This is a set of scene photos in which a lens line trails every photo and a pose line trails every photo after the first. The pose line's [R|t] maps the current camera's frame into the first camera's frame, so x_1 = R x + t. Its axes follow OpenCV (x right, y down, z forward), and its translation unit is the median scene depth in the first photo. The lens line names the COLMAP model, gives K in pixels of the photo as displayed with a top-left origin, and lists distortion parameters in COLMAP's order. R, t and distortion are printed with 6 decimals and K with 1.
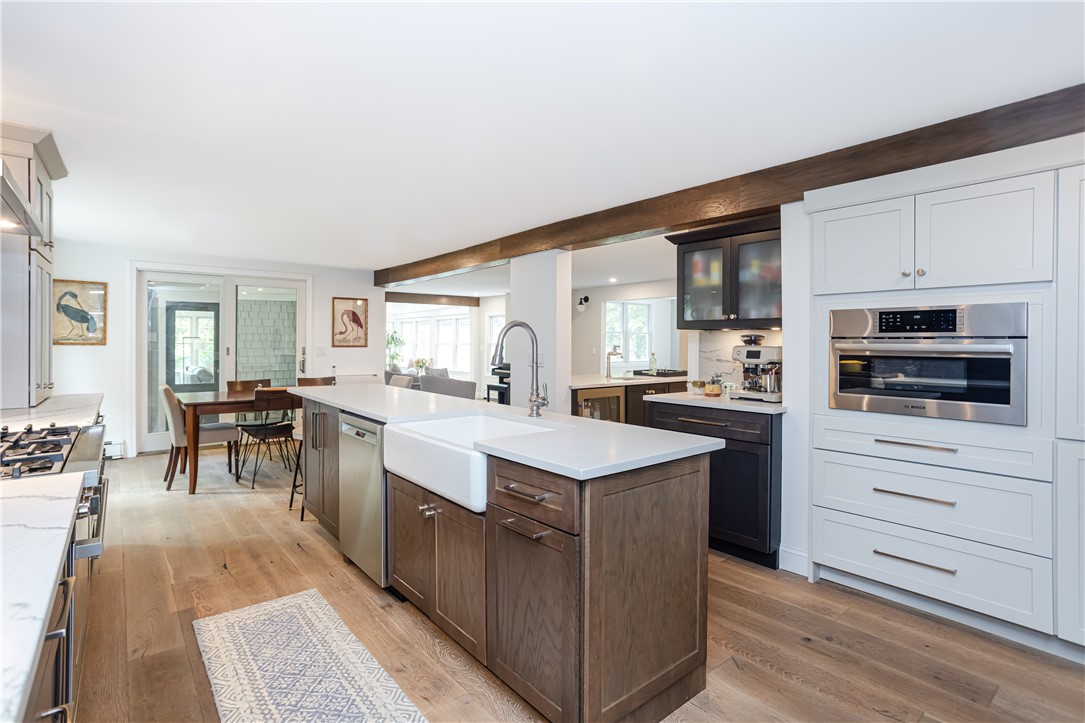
lens RADIAL K [[520.9, 0, 541.1], [0, 520.9, 343.0], [0, 0, 1]] dist [-0.012102, 0.000541]
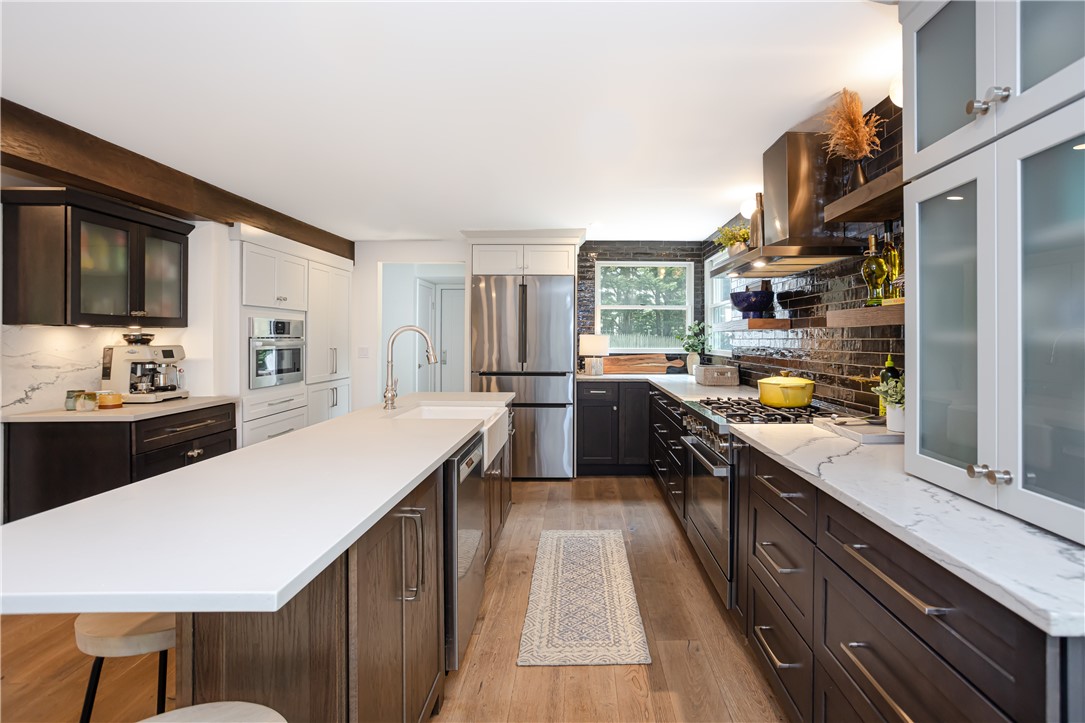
lens RADIAL K [[520.9, 0, 581.5], [0, 520.9, 335.1], [0, 0, 1]] dist [-0.012102, 0.000541]
pose [[-0.768826, -0.001011, 0.639458, -1.132970], [-0.002655, 0.999995, -0.001611, -0.018346], [-0.639453, -0.002936, -0.768825, 1.733664]]
